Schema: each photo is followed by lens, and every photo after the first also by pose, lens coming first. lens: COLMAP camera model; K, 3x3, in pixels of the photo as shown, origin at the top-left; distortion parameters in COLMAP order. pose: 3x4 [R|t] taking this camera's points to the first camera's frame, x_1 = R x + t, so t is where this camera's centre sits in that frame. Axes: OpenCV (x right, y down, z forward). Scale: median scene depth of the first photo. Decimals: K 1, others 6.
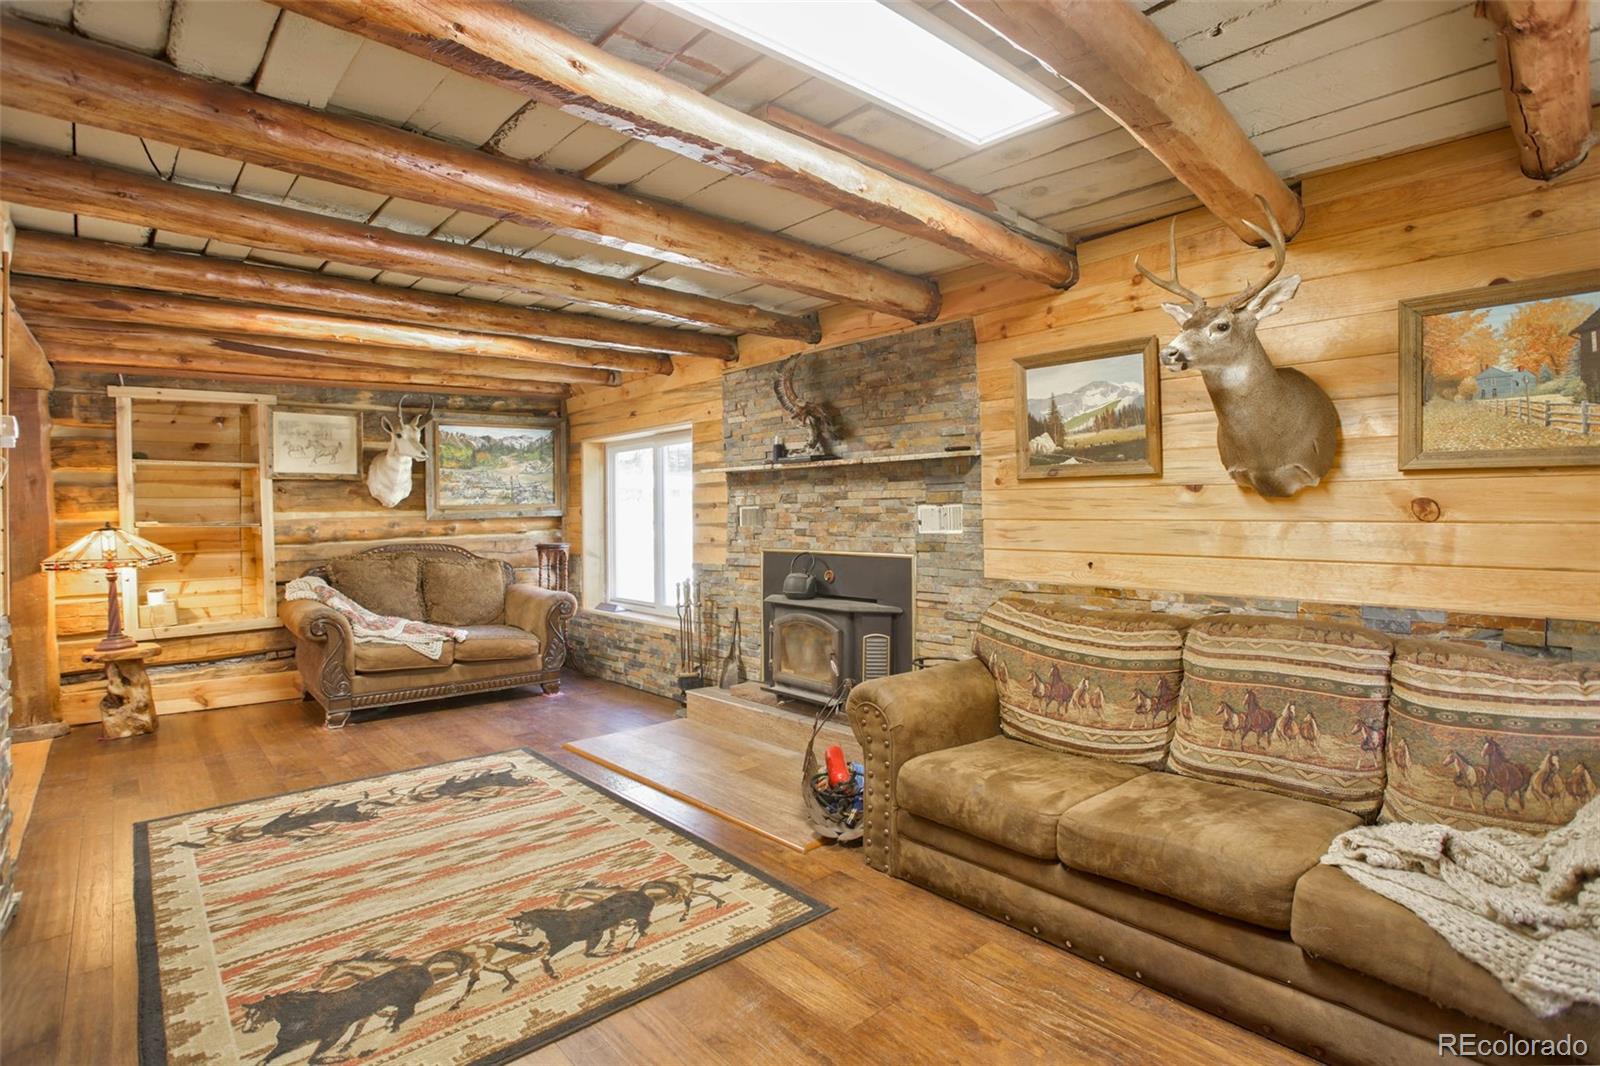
lens RADIAL K [[813.1, 0, 787.8], [0, 813.1, 525.2], [0, 0, 1]] dist [-0.018123, 0.006654]
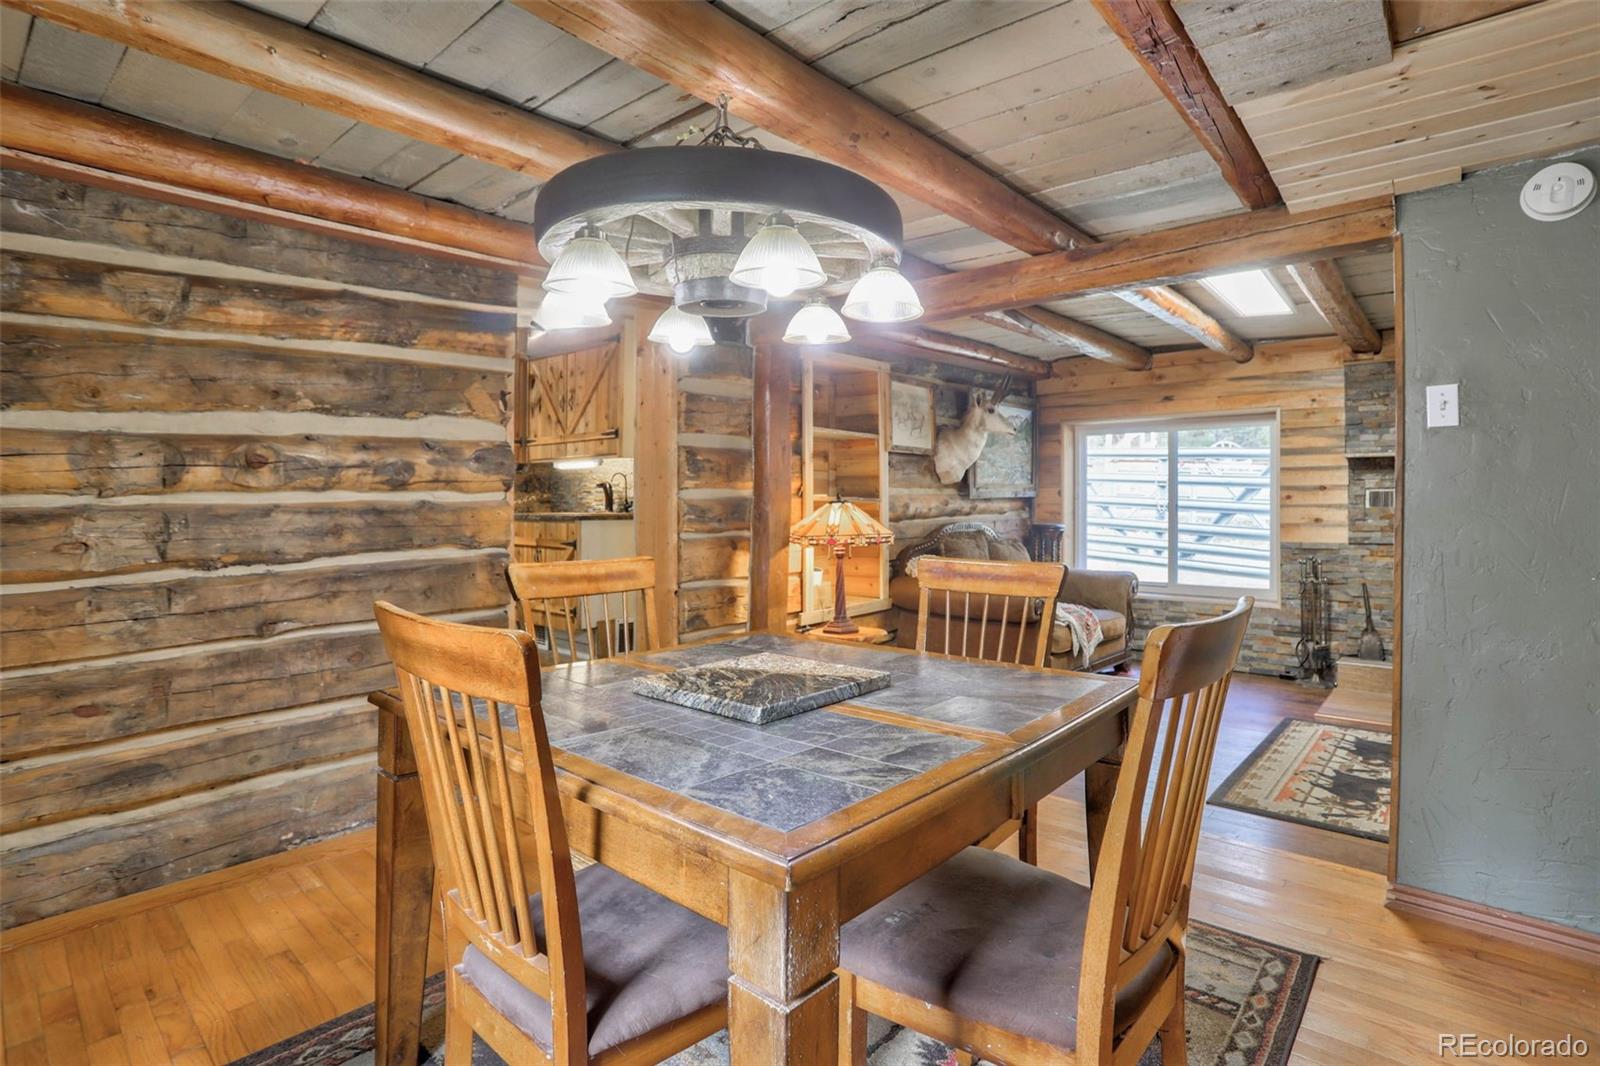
lens RADIAL K [[813.1, 0, 851.1], [0, 813.1, 503.9], [0, 0, 1]] dist [-0.018123, 0.006654]
pose [[0.984241, 0.014650, 0.176224, -0.982763], [-0.011765, 0.999779, -0.017405, 0.024870], [-0.176440, 0.015057, 0.984196, 0.080856]]
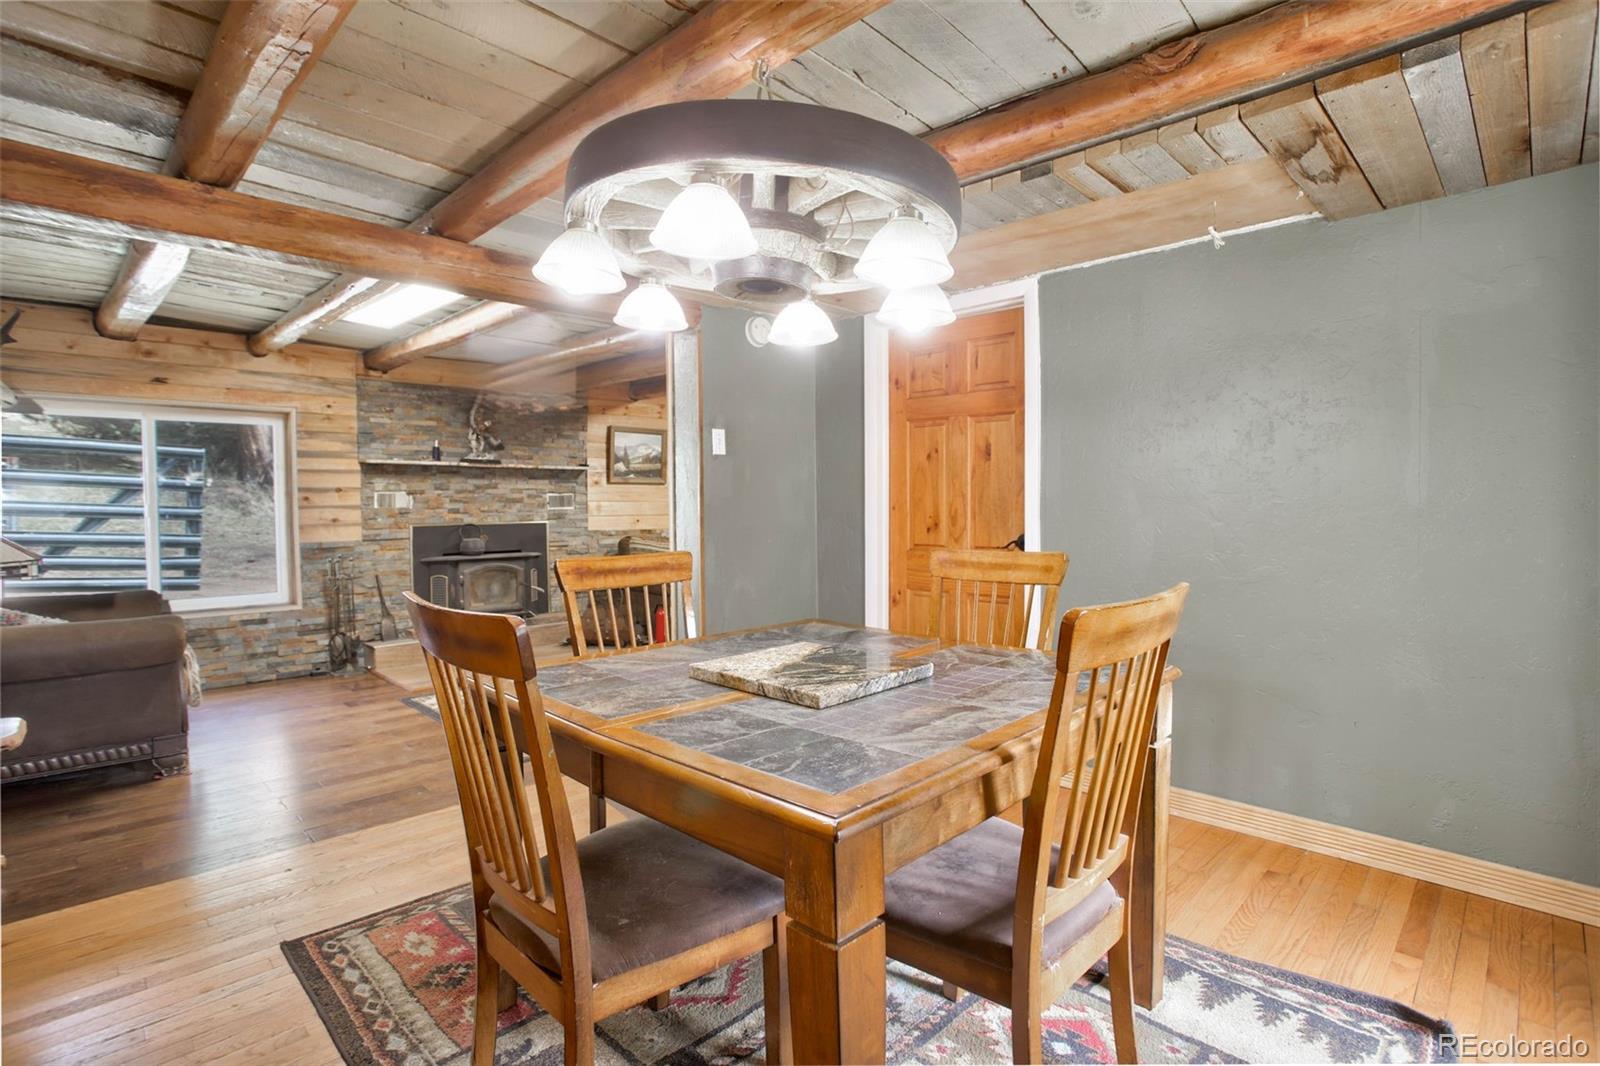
lens RADIAL K [[813.1, 0, 742.4], [0, 813.1, 543.6], [0, 0, 1]] dist [-0.018123, 0.006654]
pose [[-0.028707, -0.037777, 0.998874, -1.375428], [0.023830, 0.998976, 0.038465, 0.022549], [-0.999304, 0.024908, -0.027777, 0.527723]]
